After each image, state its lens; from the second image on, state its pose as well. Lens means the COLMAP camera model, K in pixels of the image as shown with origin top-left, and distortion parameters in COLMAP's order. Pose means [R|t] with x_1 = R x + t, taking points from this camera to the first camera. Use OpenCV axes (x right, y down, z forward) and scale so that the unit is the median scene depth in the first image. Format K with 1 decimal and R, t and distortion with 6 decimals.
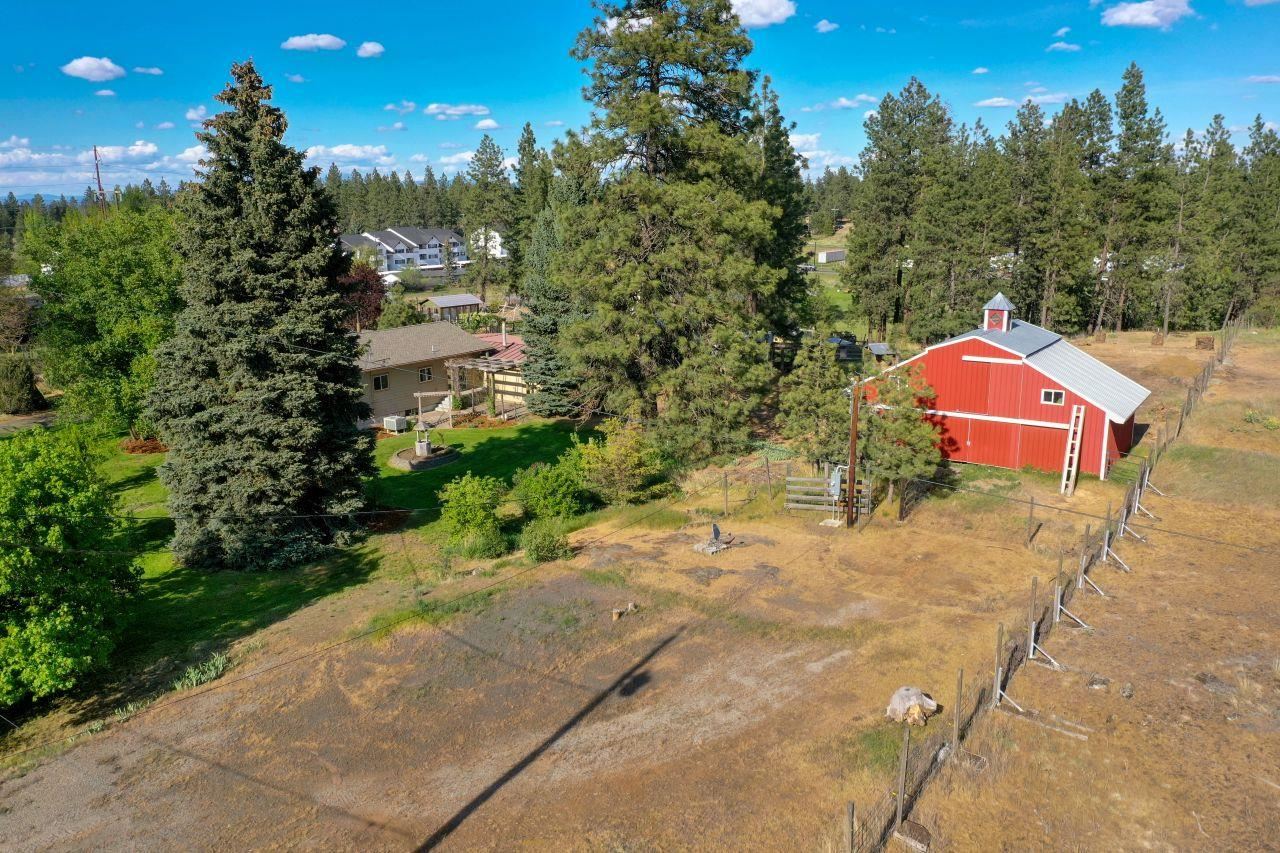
lens RADIAL K [[1038.3, 0, 638.0], [0, 1038.3, 429.9], [0, 0, 1]] dist [0.012153, 0.003161]
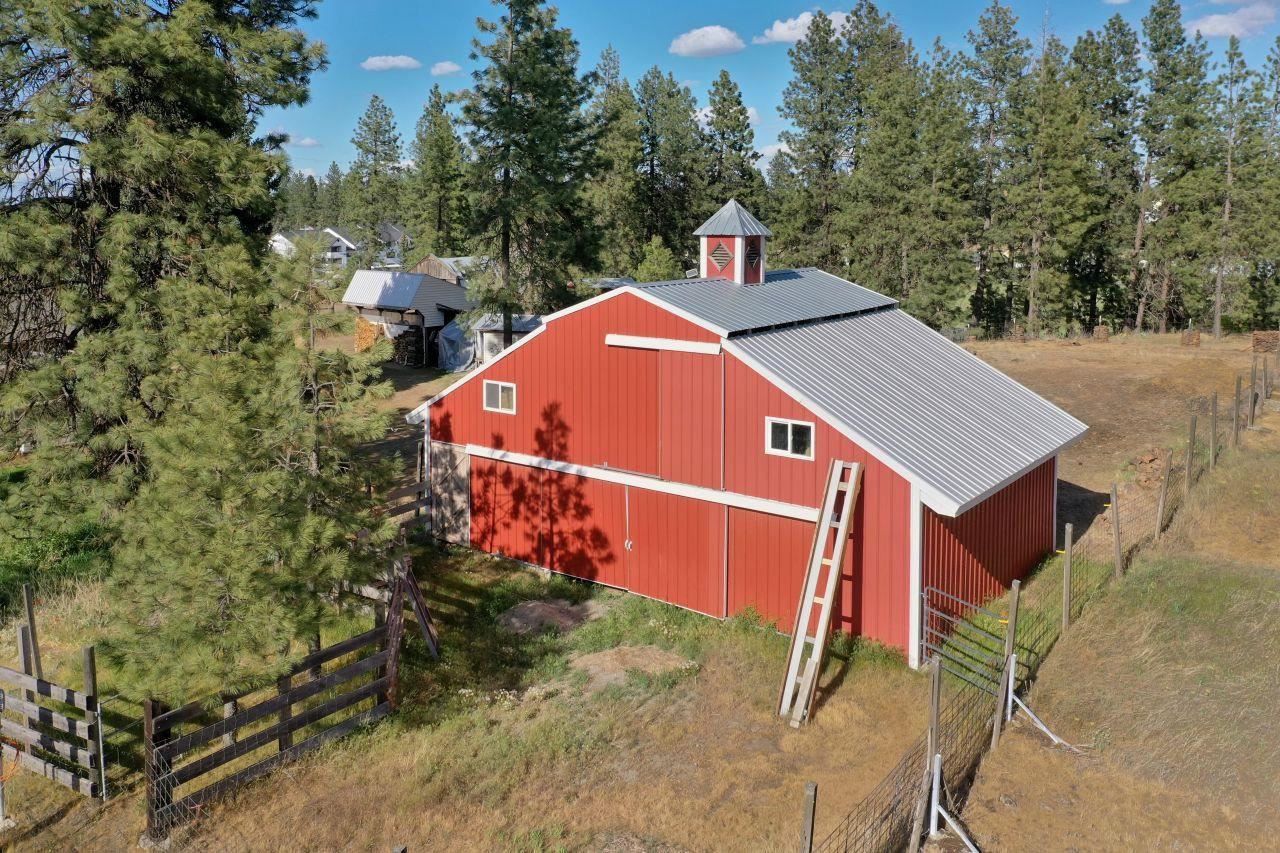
lens RADIAL K [[1038.3, 0, 663.8], [0, 1038.3, 303.3], [0, 0, 1]] dist [0.012153, 0.003161]
pose [[0.997822, 0.006532, -0.065640, 0.203730], [-0.015534, 0.990368, -0.137586, -0.014749], [0.064109, 0.138306, 0.988312, 0.327042]]
